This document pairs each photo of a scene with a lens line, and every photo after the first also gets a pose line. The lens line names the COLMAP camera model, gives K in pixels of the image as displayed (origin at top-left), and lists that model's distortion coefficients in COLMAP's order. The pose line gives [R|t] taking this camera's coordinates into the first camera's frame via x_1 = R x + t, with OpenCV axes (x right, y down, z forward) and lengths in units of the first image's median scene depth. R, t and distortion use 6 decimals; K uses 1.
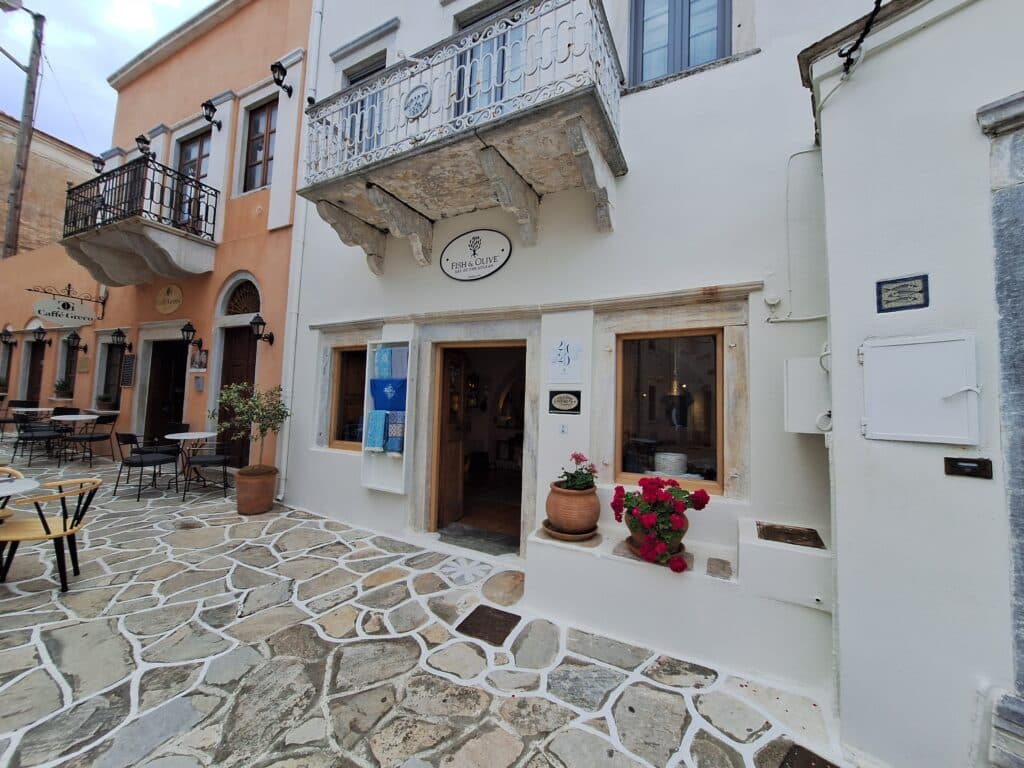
lens RADIAL K [[411.7, 0, 514.7], [0, 411.7, 388.9], [0, 0, 1]] dist [0.001758, 0.000071]
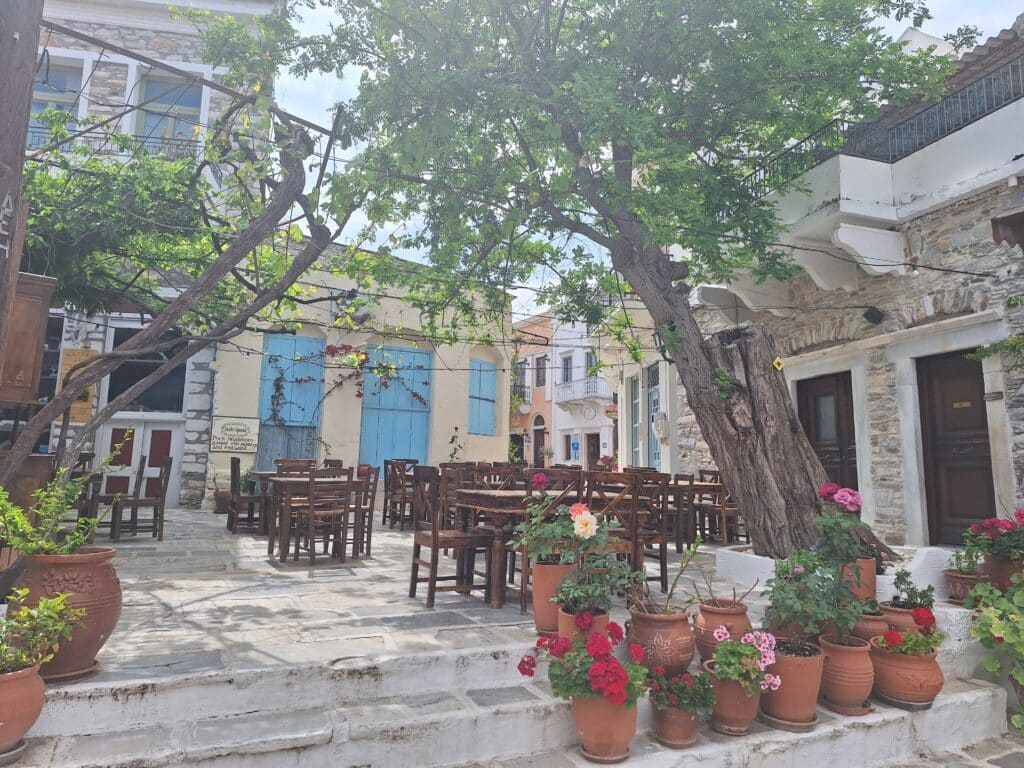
lens RADIAL K [[690.6, 0, 513.6], [0, 690.6, 383.9], [0, 0, 1]] dist [-0.001652, -0.000077]
pose [[0.865690, -0.093964, -0.491682, 2.315523], [0.040855, 0.992210, -0.117686, 0.161671], [0.498910, 0.081792, 0.862785, -4.715538]]
